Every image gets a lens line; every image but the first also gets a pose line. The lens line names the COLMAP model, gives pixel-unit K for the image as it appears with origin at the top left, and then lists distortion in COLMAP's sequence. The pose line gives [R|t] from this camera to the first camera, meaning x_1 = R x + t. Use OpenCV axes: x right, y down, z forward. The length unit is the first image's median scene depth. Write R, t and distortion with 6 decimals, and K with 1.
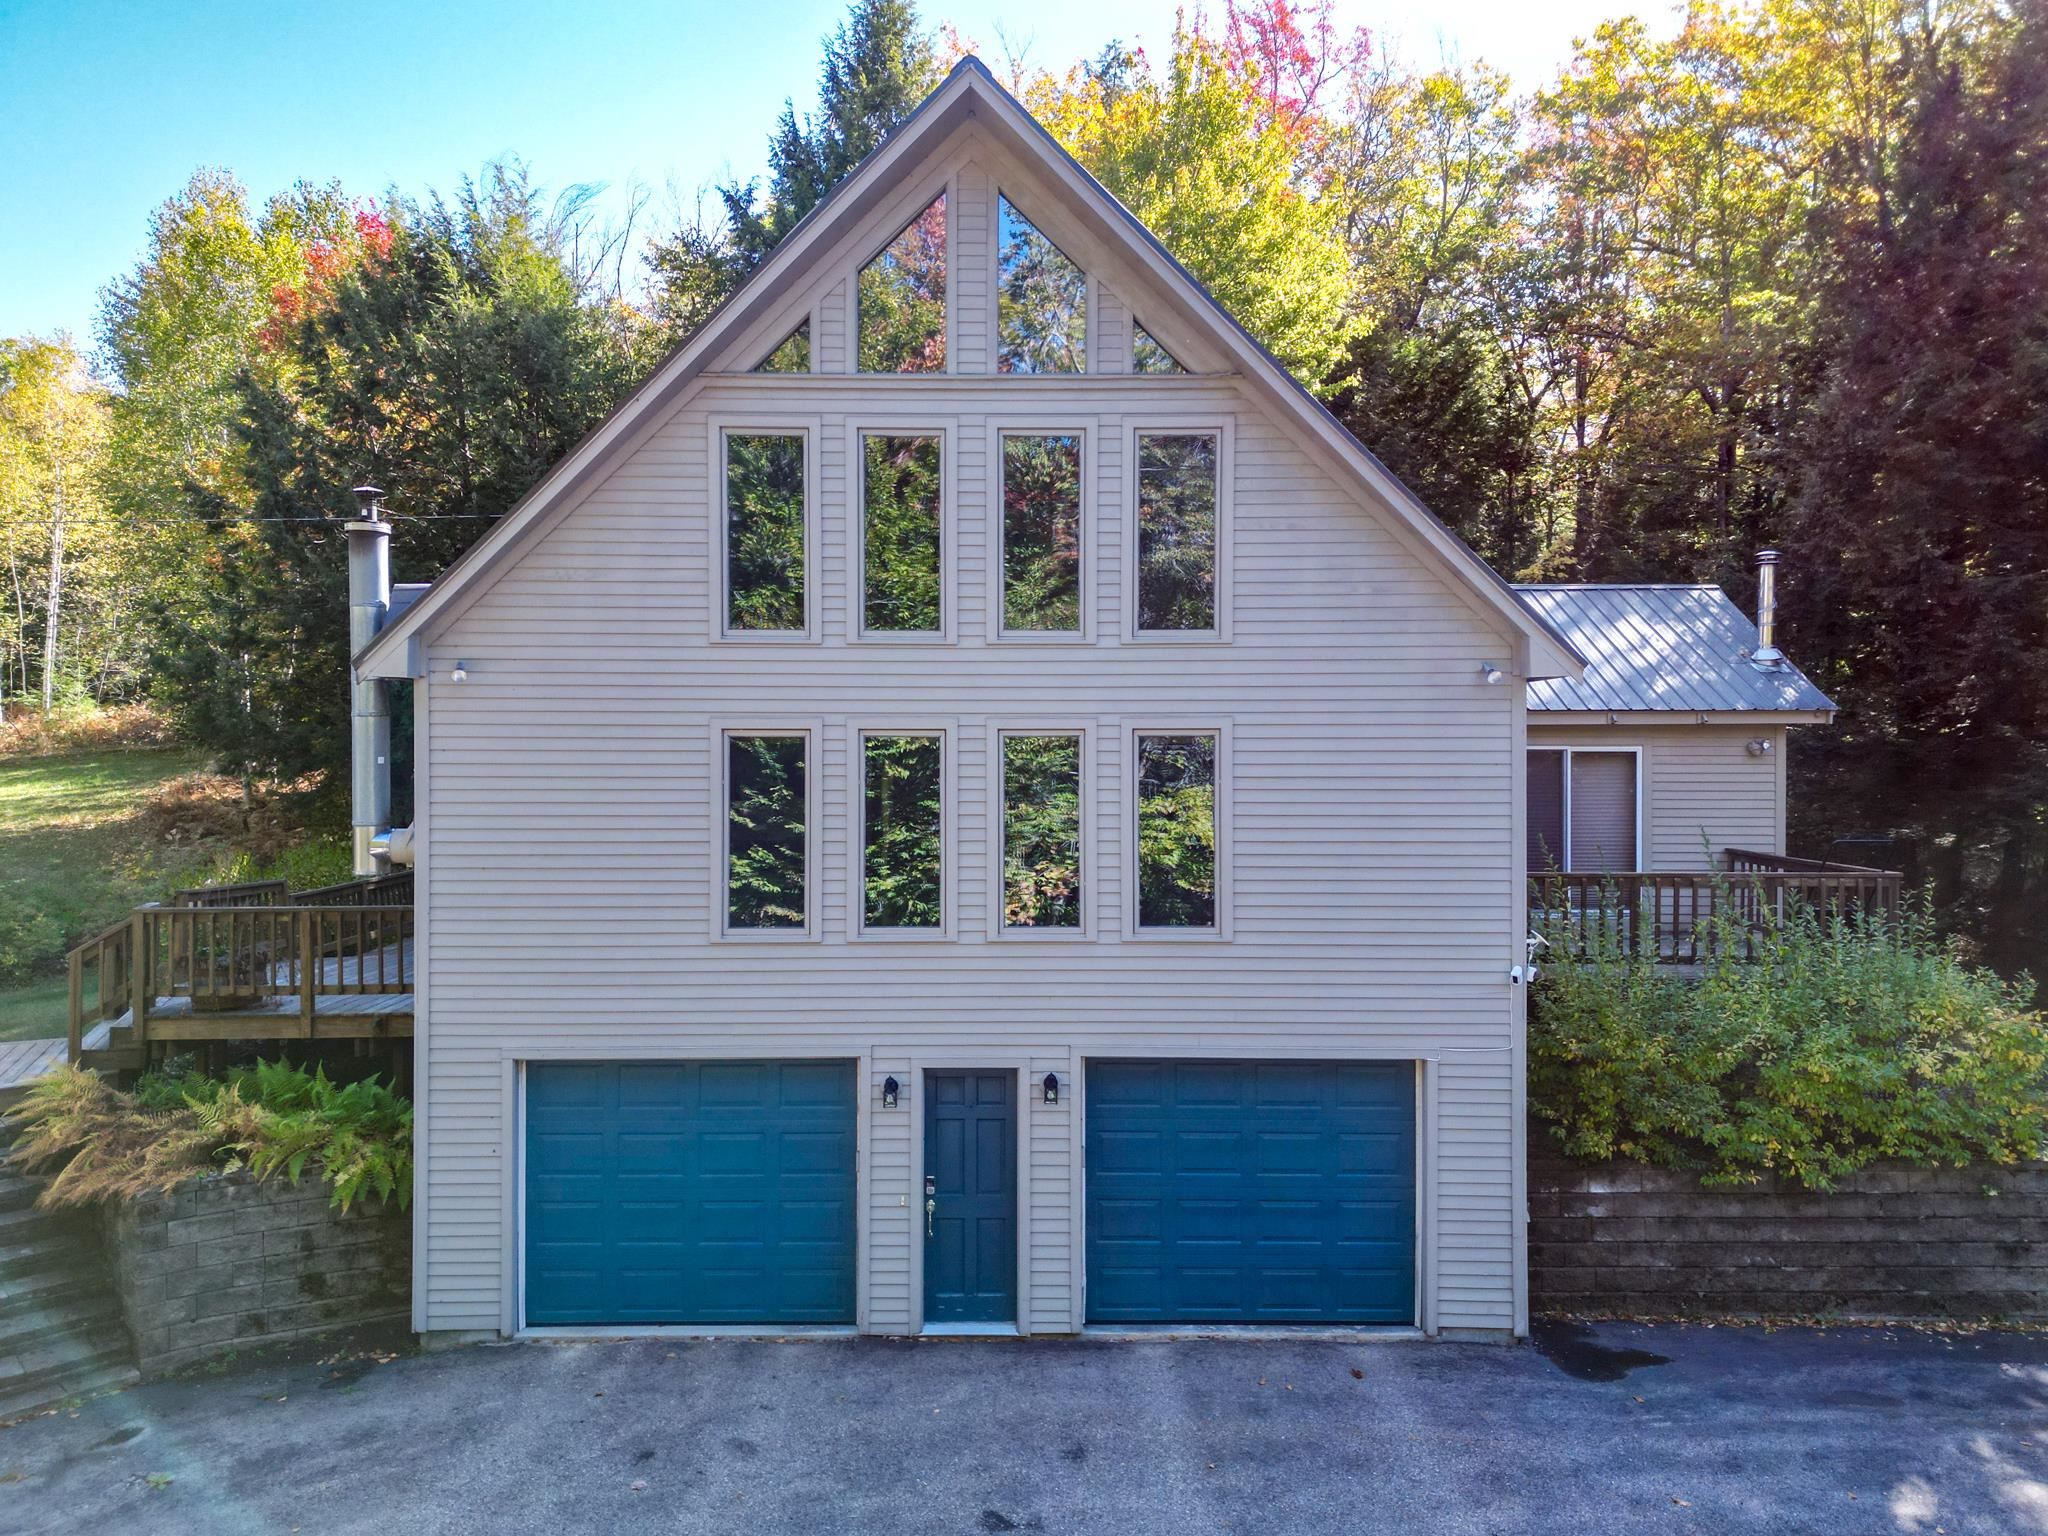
lens RADIAL K [[1494.0, 0, 1032.4], [0, 1494.0, 764.3], [0, 0, 1]] dist [0.031622, -0.023220]
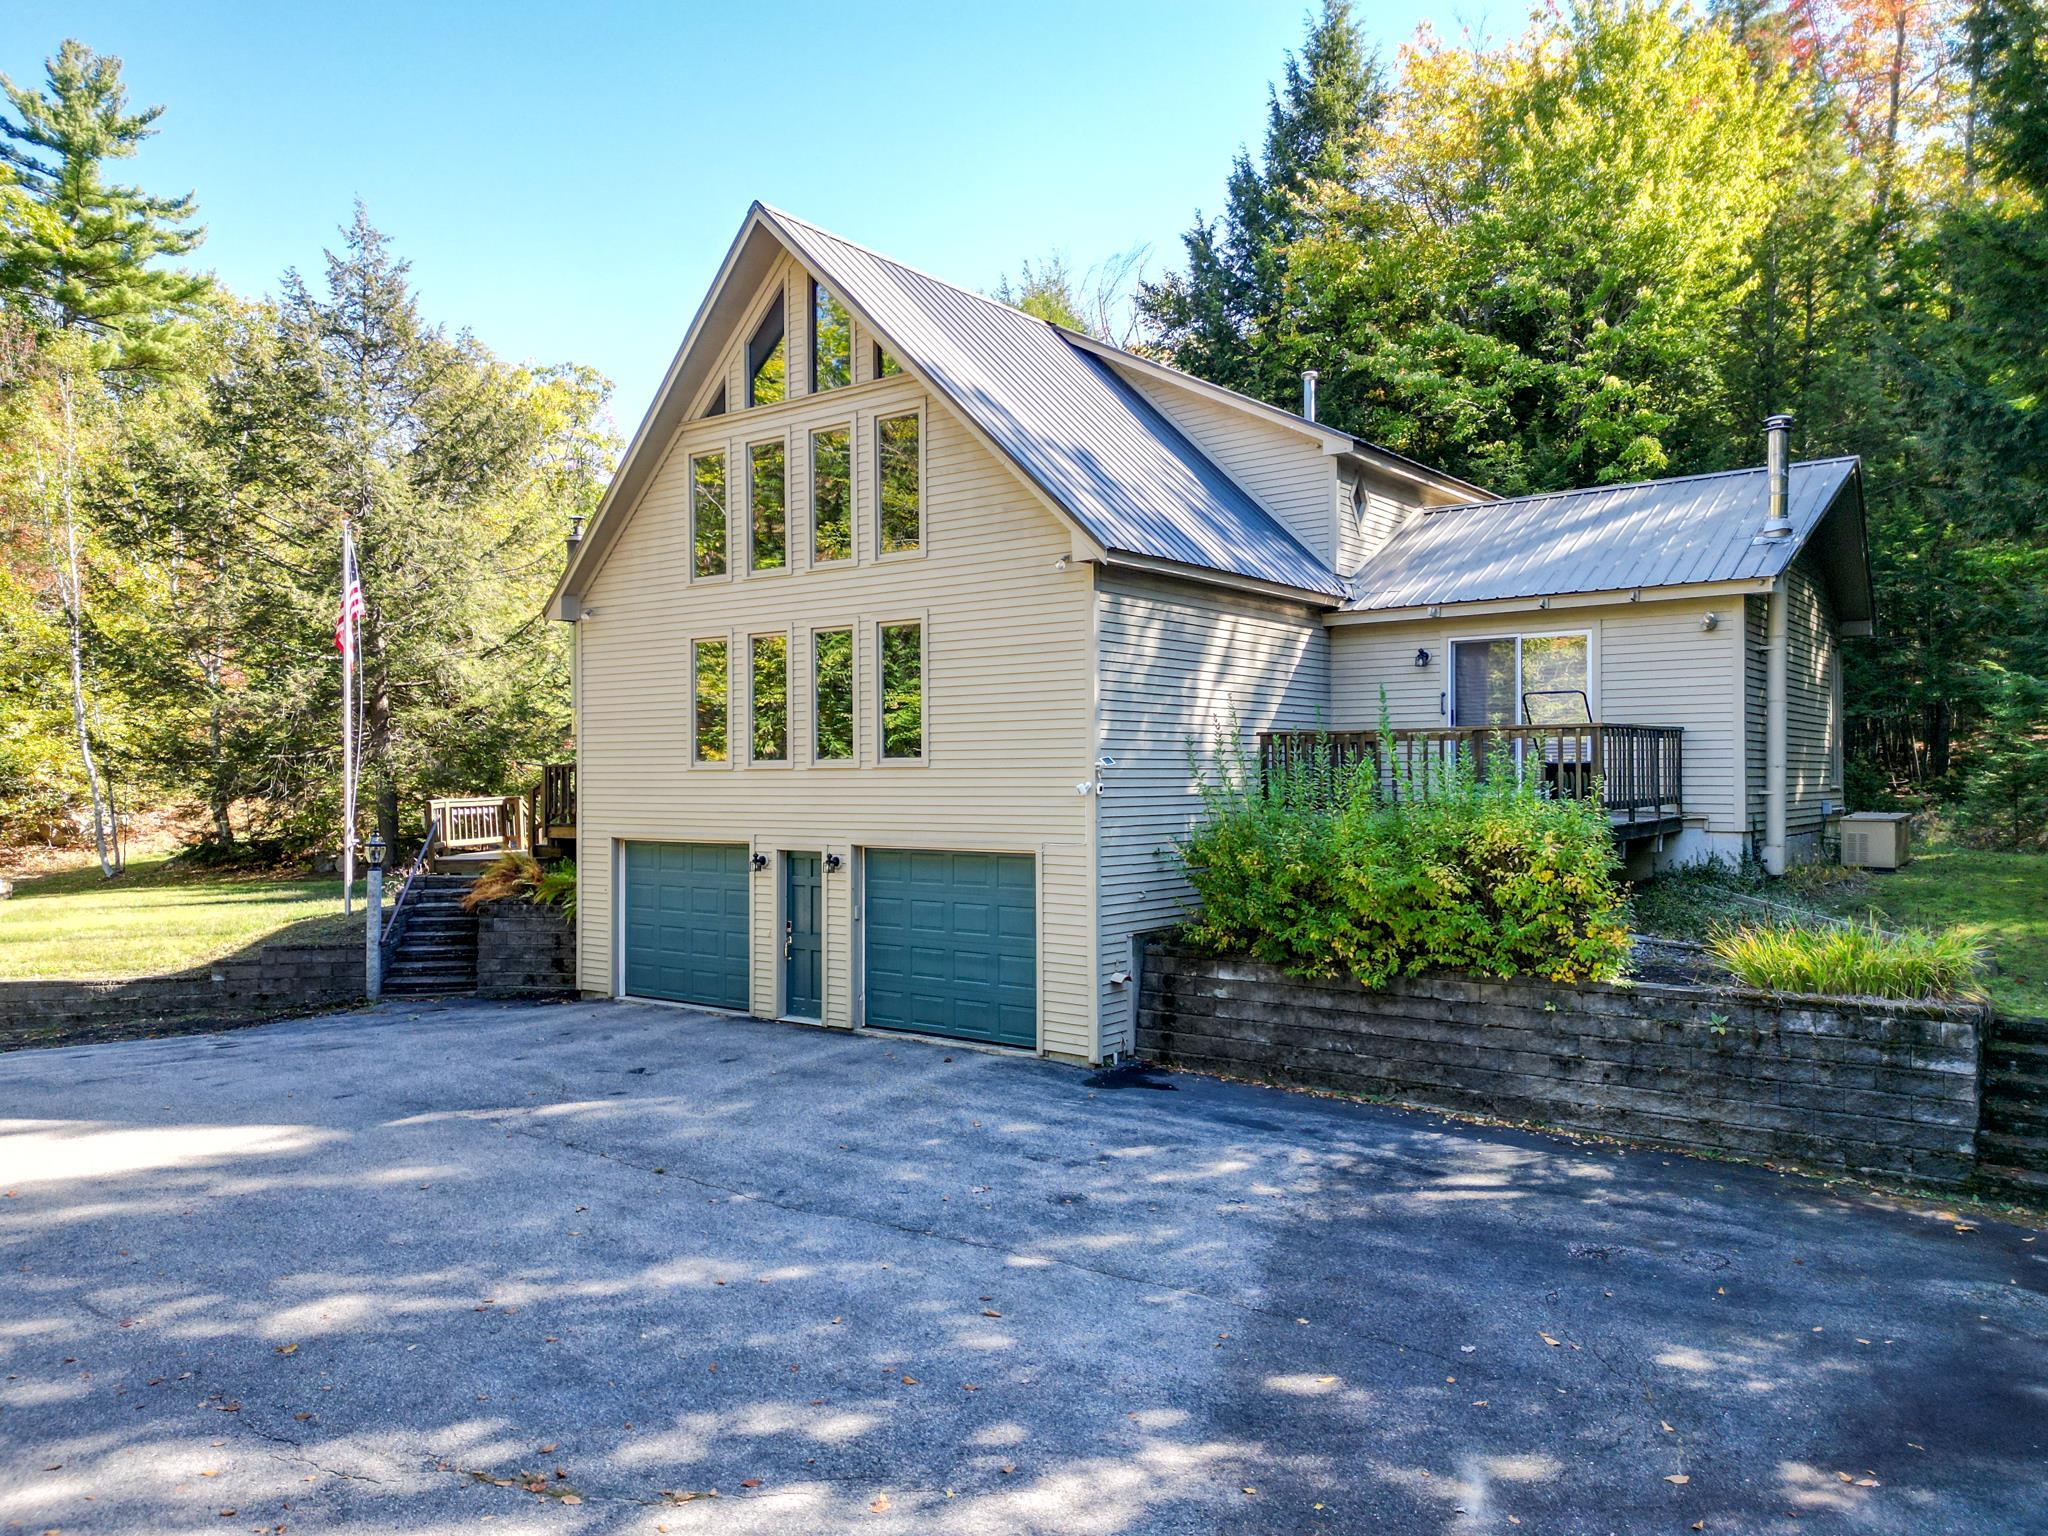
lens RADIAL K [[1510.5, 0, 1017.7], [0, 1510.5, 769.1], [0, 0, 1]] dist [0.046590, -0.006070]
pose [[0.783514, -0.008456, -0.621316, 1.092582], [0.003259, 0.999950, -0.009501, 0.135008], [0.621365, 0.005419, 0.783502, -0.077646]]
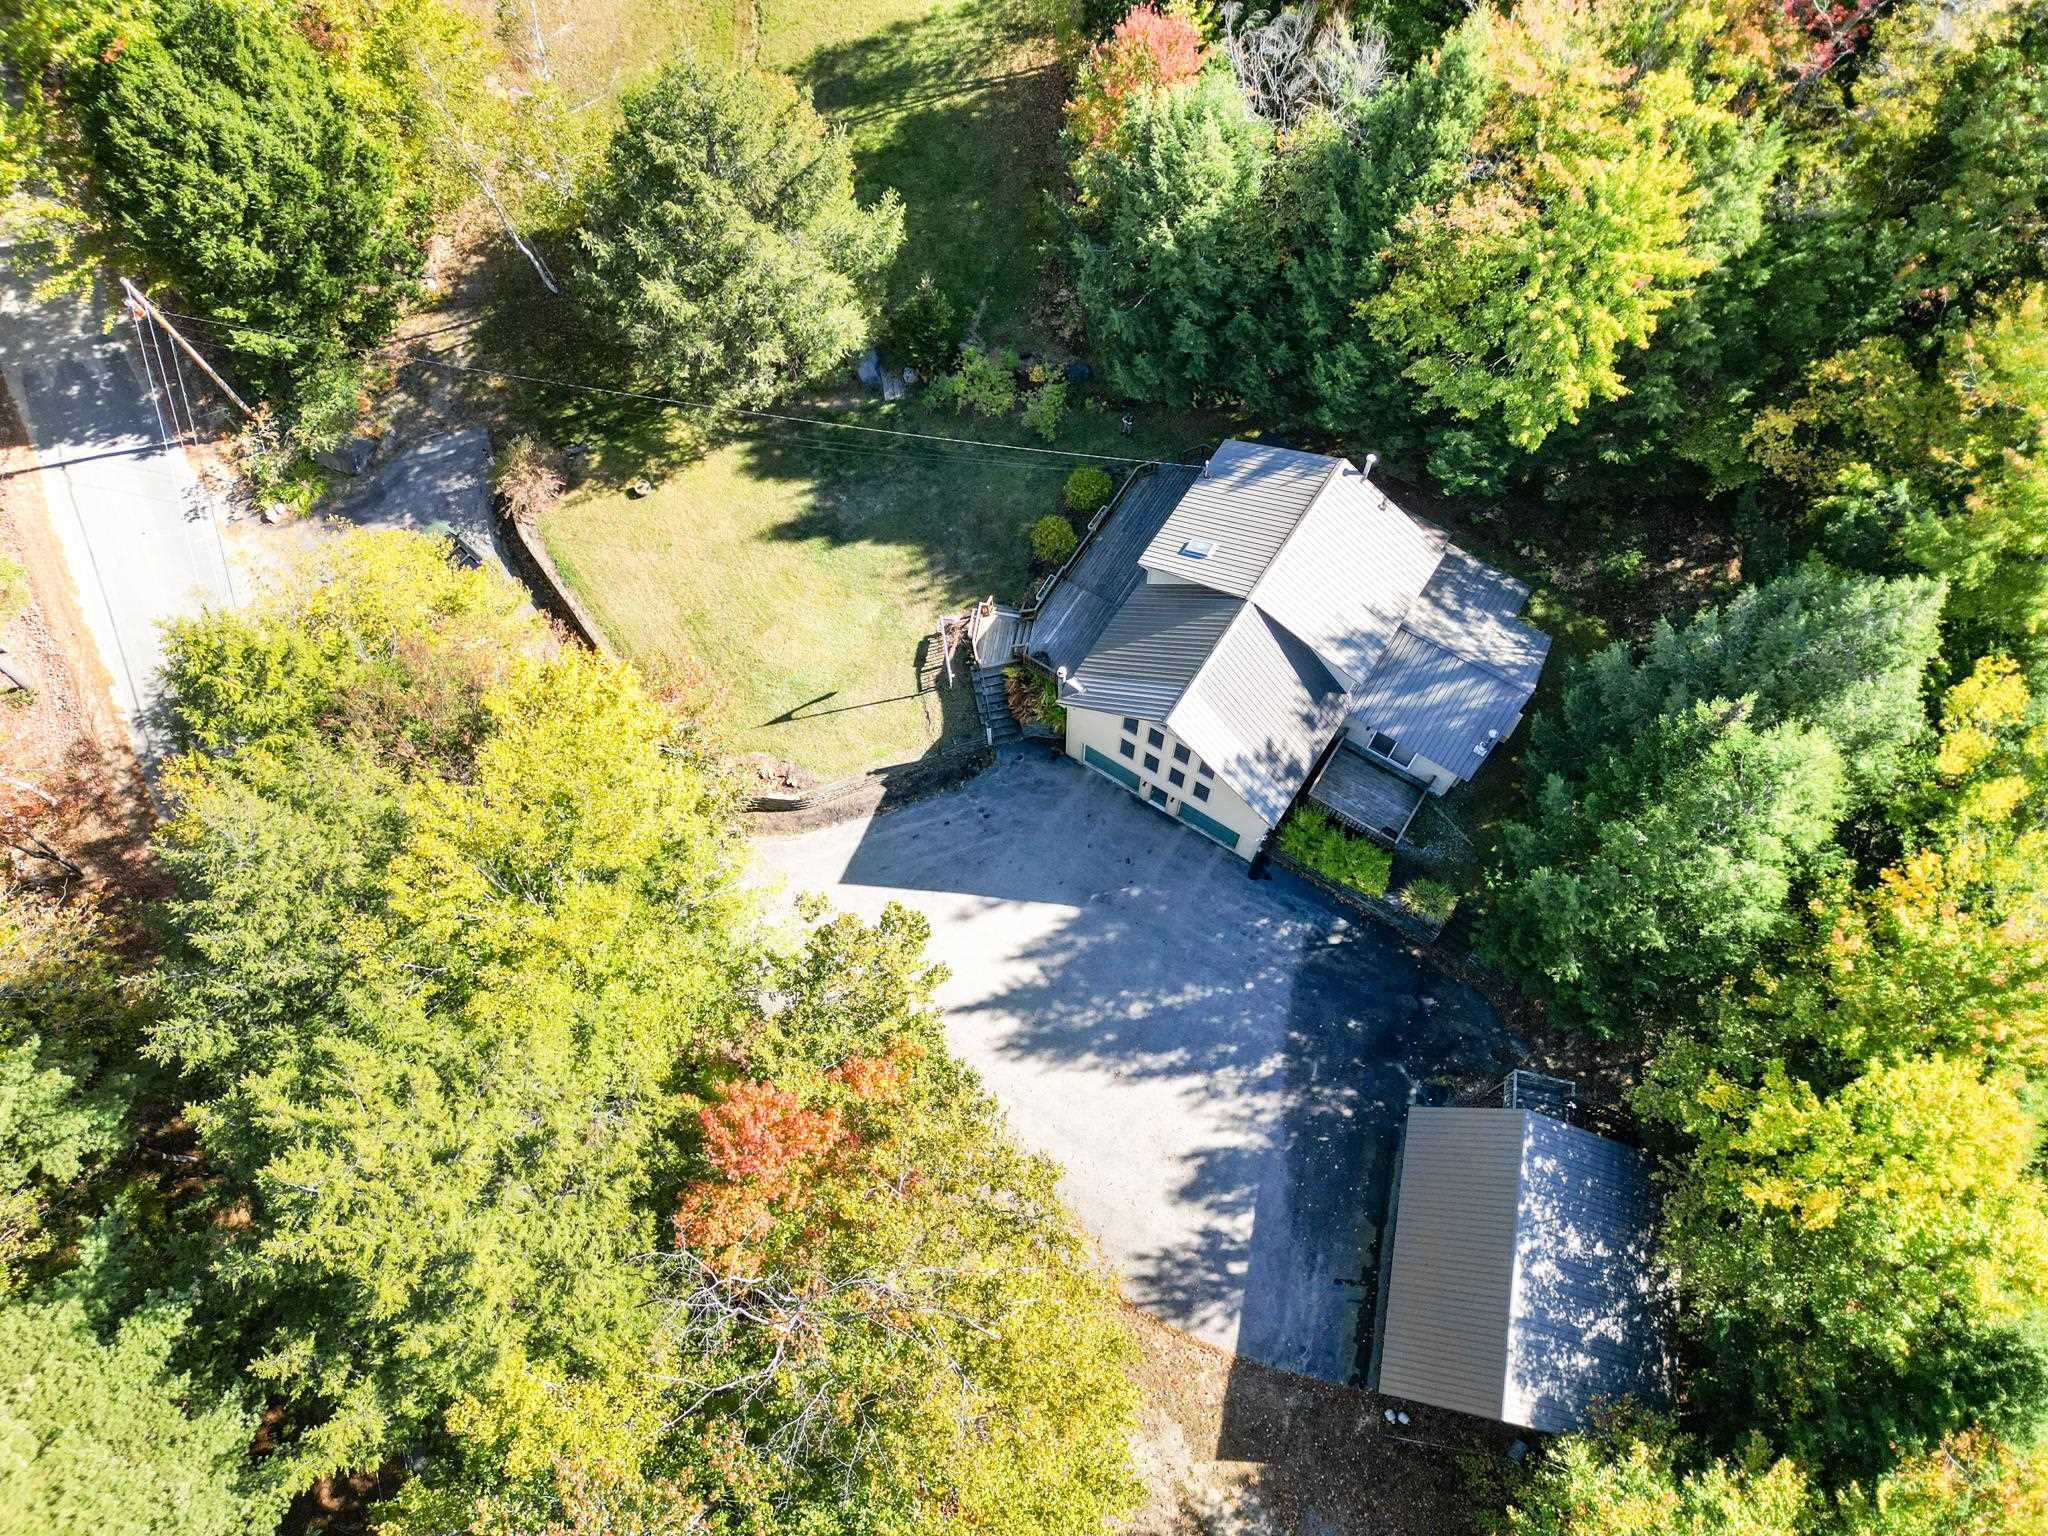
lens RADIAL K [[1409.3, 0, 1024.0], [0, 1409.3, 768.0], [0, 0, 1]] dist [0.039233, -0.040381]
pose [[0.832080, 0.517266, -0.200196, 0.478759], [0.000497, 0.360242, 0.932859, -4.154188], [0.554655, -0.776313, 0.299494, -0.596864]]
